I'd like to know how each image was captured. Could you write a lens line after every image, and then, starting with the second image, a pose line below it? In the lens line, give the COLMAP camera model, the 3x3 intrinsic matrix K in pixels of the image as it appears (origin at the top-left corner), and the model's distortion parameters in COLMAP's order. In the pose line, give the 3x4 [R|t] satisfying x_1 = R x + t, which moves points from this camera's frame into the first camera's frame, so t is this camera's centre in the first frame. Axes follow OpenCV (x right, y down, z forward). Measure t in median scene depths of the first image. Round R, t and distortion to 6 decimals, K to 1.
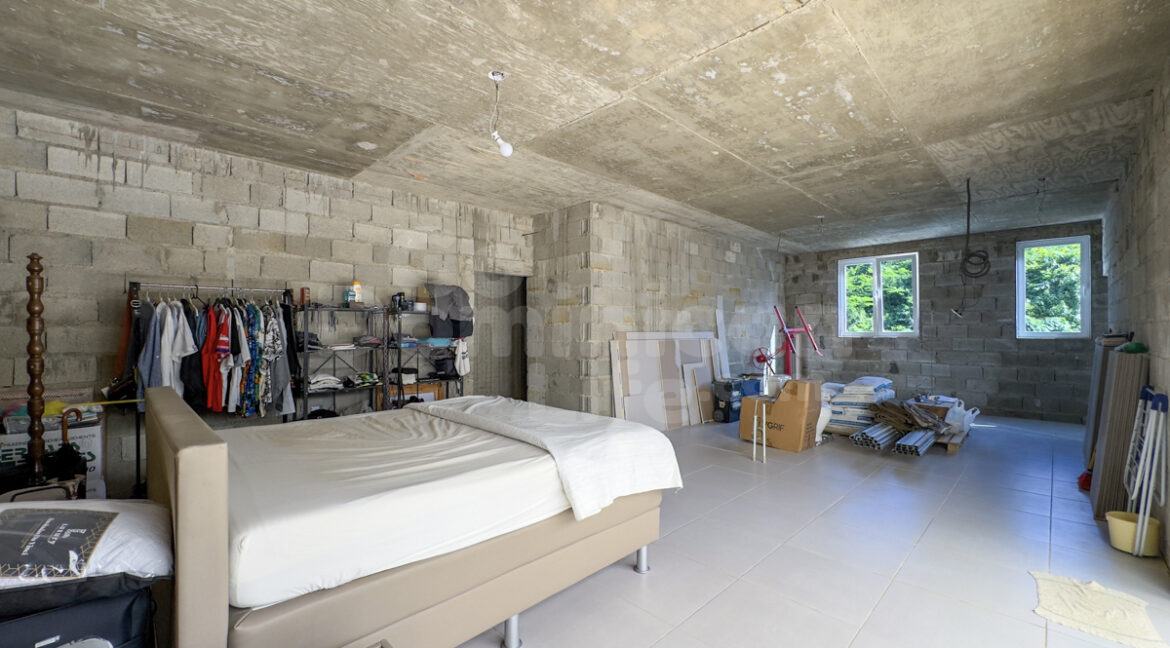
lens RADIAL K [[466.7, 0, 585.0], [0, 466.7, 324.0], [0, 0, 1]] dist [-0.001359, -0.000055]
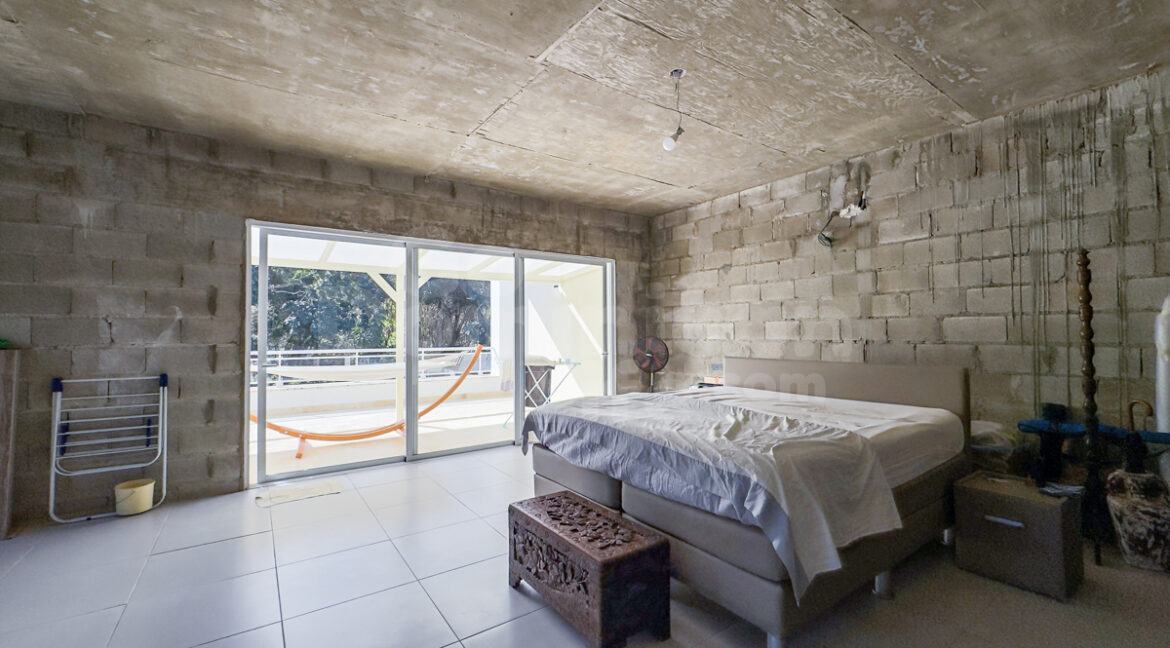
lens RADIAL K [[466.7, 0, 585.0], [0, 466.7, 324.0], [0, 0, 1]] dist [-0.001359, -0.000055]
pose [[-0.988736, 0.009352, 0.149375, -0.127504], [0.006157, 0.999743, -0.021837, 0.042253], [-0.149541, -0.020671, -0.988539, 1.897084]]
